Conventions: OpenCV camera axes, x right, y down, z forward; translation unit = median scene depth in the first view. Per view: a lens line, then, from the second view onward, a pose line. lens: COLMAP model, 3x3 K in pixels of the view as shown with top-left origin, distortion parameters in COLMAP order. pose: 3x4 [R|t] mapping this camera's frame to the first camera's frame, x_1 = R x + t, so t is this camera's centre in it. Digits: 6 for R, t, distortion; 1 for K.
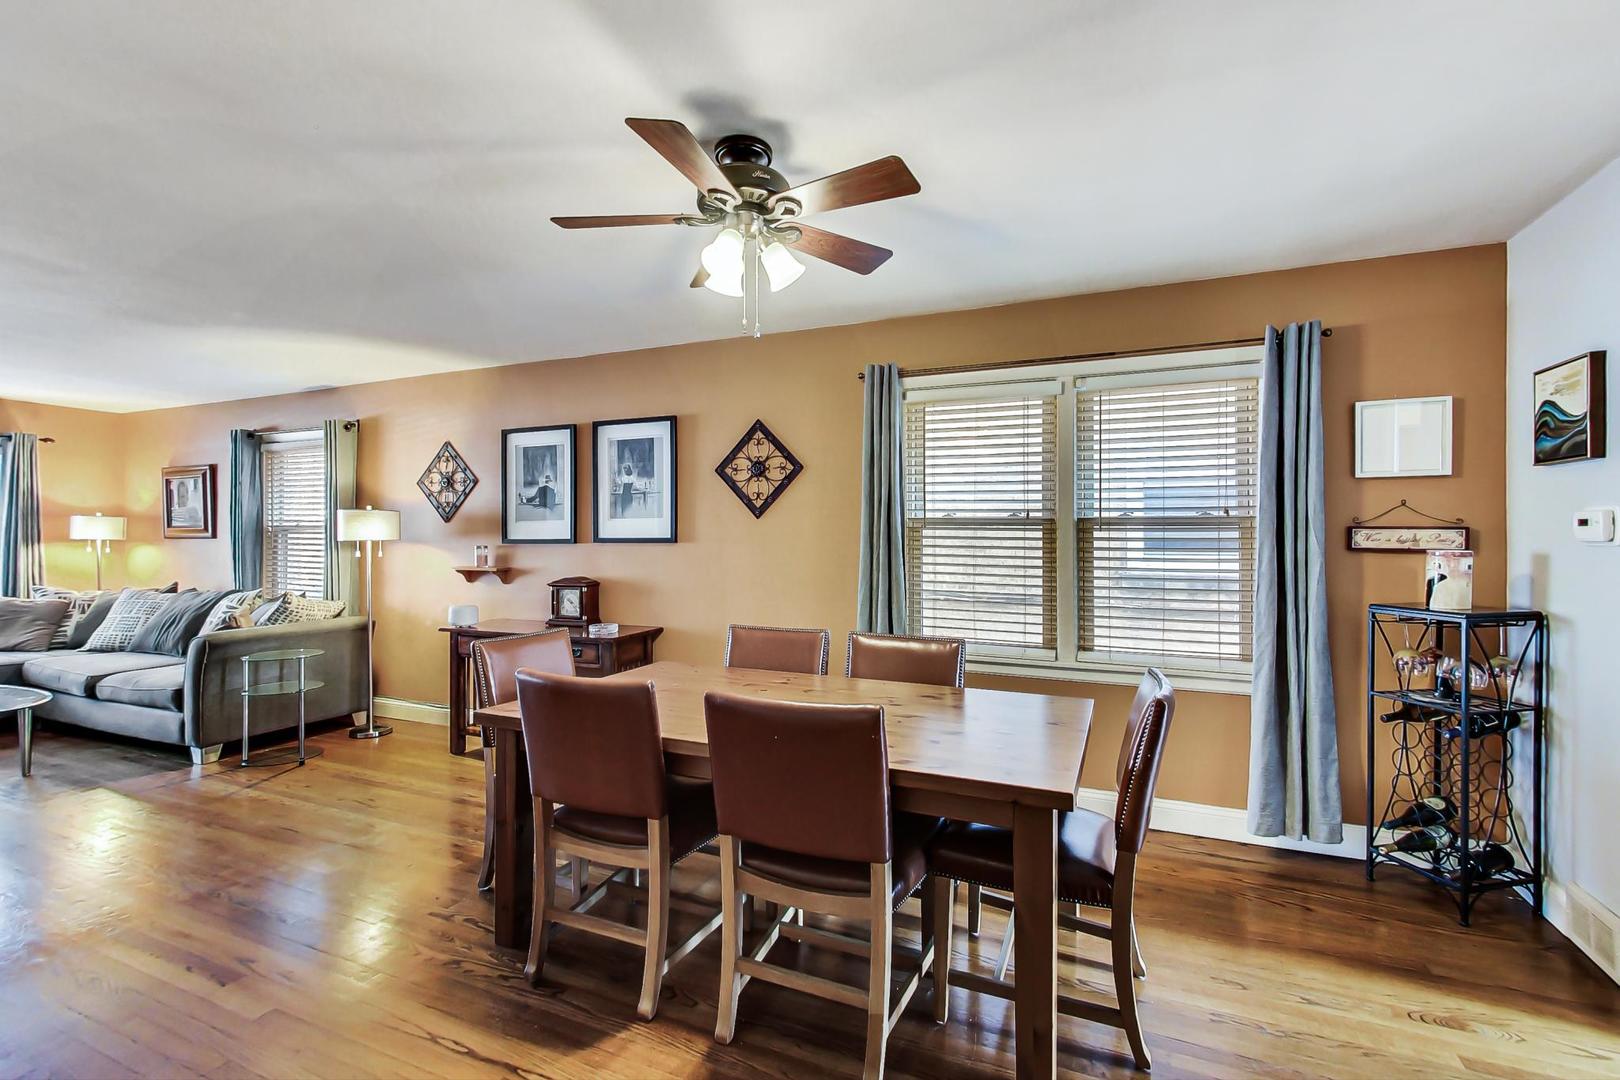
lens RADIAL K [[706.8, 0, 826.0], [0, 706.8, 540.3], [0, 0, 1]] dist [0.001278, 0.000027]
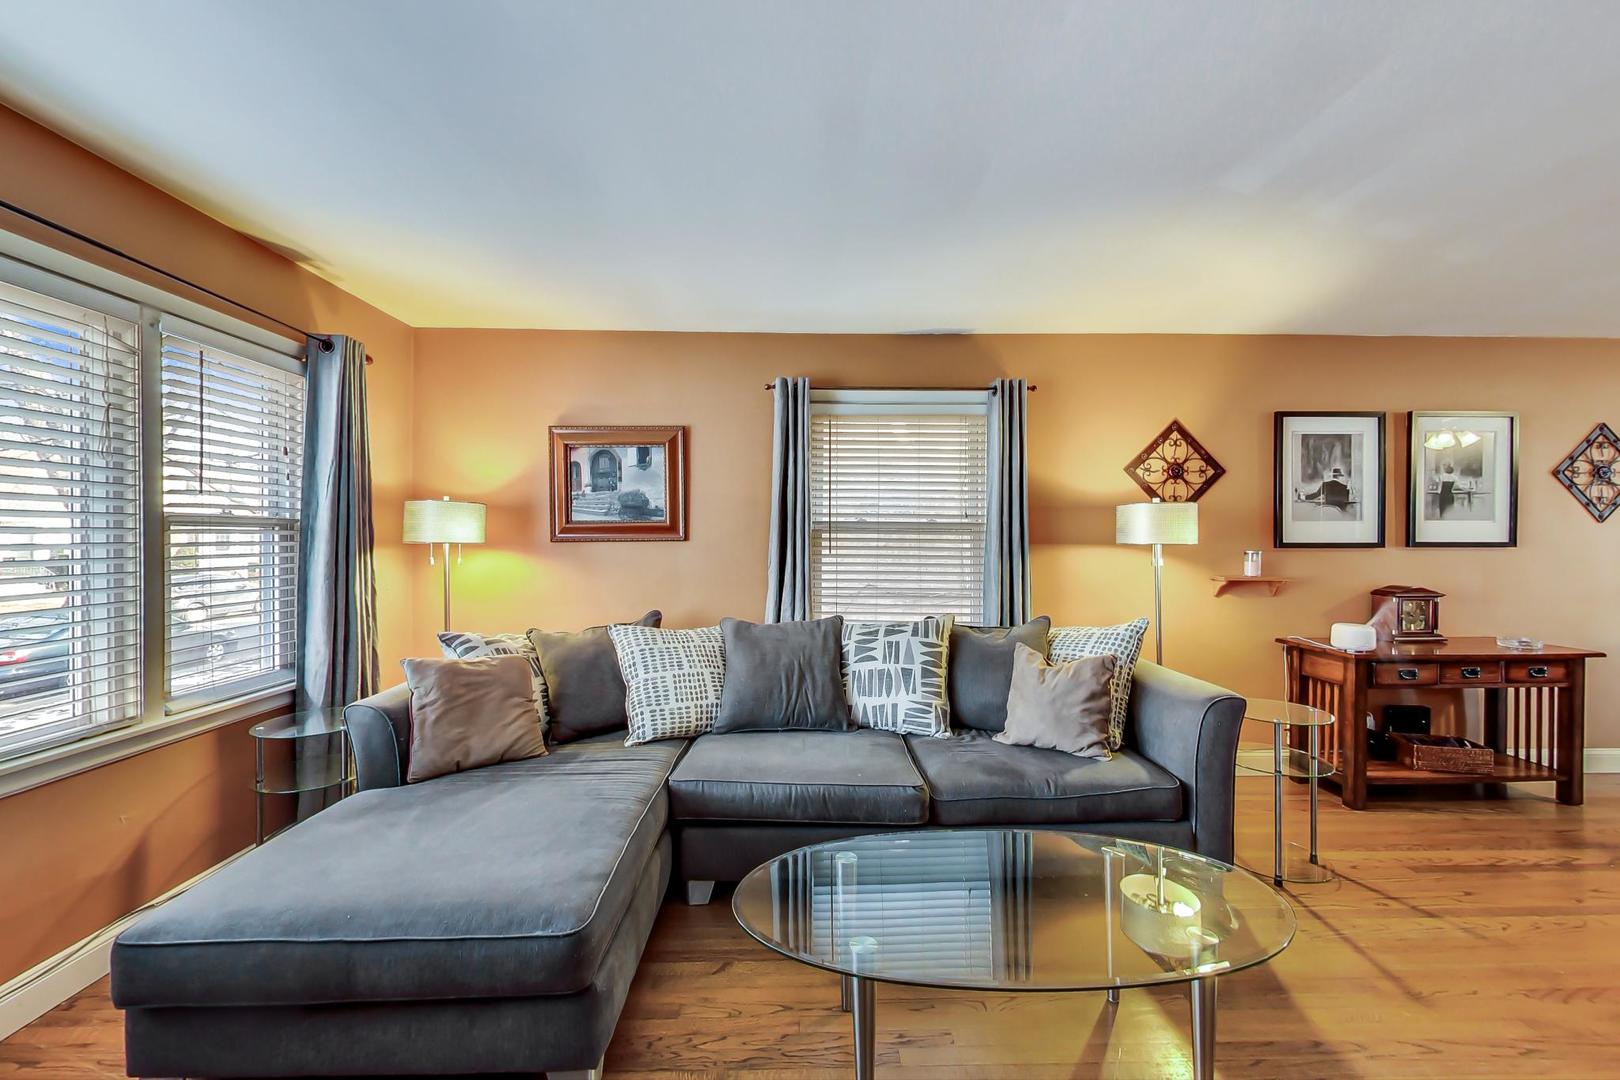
lens RADIAL K [[640.7, 0, 810.2], [0, 640.7, 535.9], [0, 0, 1]] dist [-0.002489, 0.000123]
pose [[0.911484, 0.003411, 0.411322, -1.273677], [0.000132, 0.999963, -0.008583, -0.003736], [-0.411336, 0.007878, 0.911450, 0.546263]]
